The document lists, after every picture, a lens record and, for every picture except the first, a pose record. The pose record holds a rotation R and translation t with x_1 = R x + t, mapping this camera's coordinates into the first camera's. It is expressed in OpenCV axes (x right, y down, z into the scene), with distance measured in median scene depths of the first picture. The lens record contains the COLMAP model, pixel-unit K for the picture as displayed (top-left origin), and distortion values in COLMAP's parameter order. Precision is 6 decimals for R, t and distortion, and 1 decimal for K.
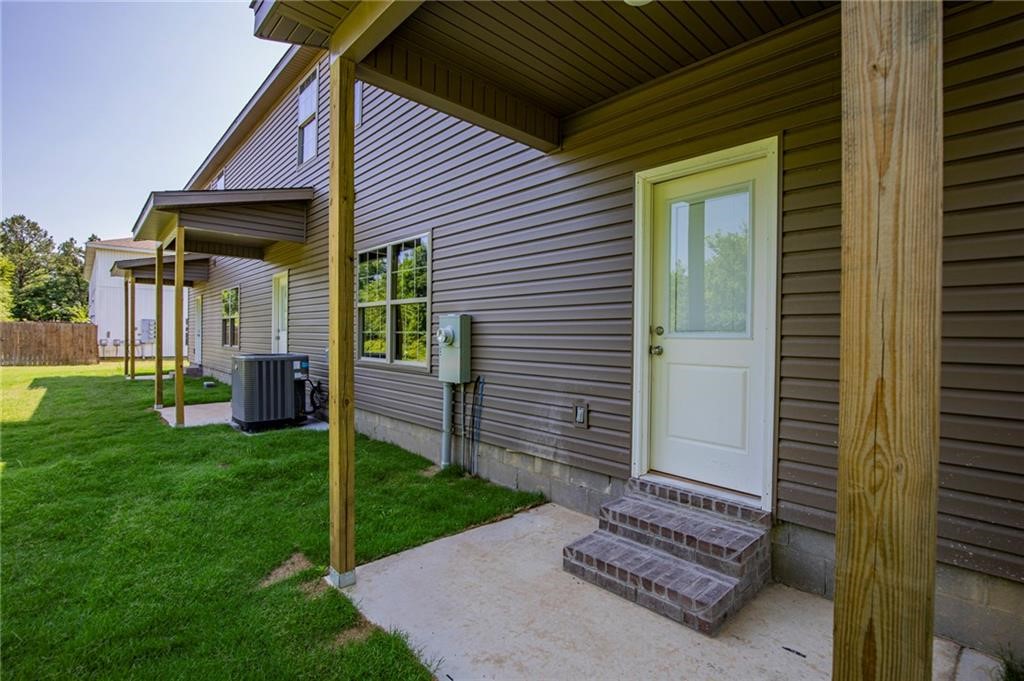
lens RADIAL K [[475.6, 0, 525.9], [0, 475.6, 339.5], [0, 0, 1]] dist [-0.026753, 0.001193]
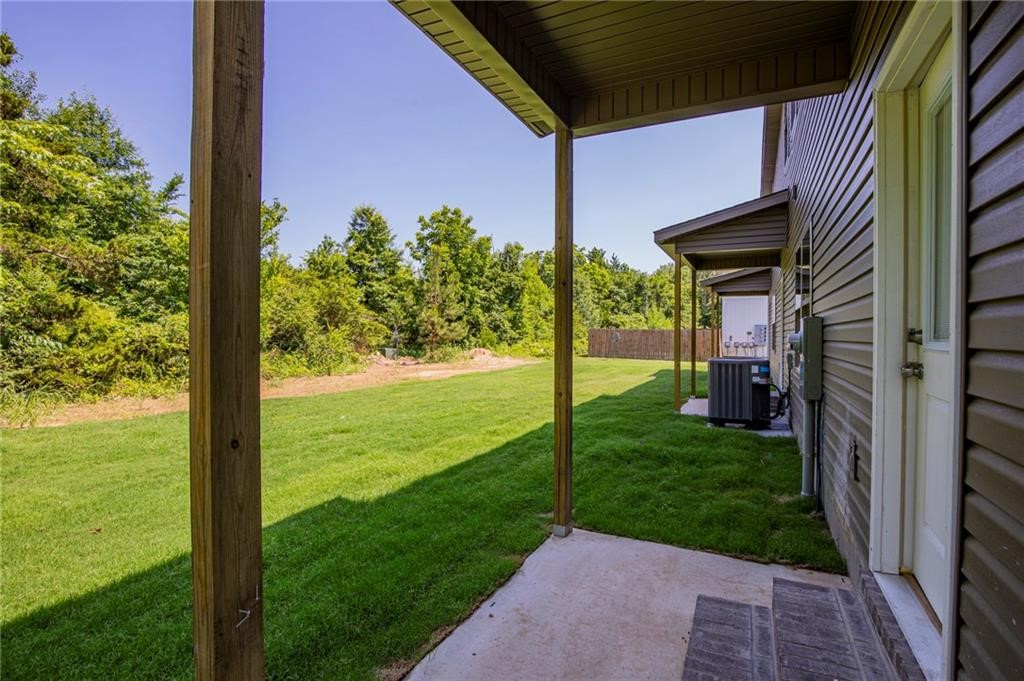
lens RADIAL K [[475.6, 0, 525.9], [0, 475.6, 339.5], [0, 0, 1]] dist [-0.026753, 0.001193]
pose [[0.360336, -0.001669, -0.932821, 0.564482], [-0.003459, 0.999989, -0.003125, -0.011289], [0.932816, 0.004353, 0.360327, 0.306668]]
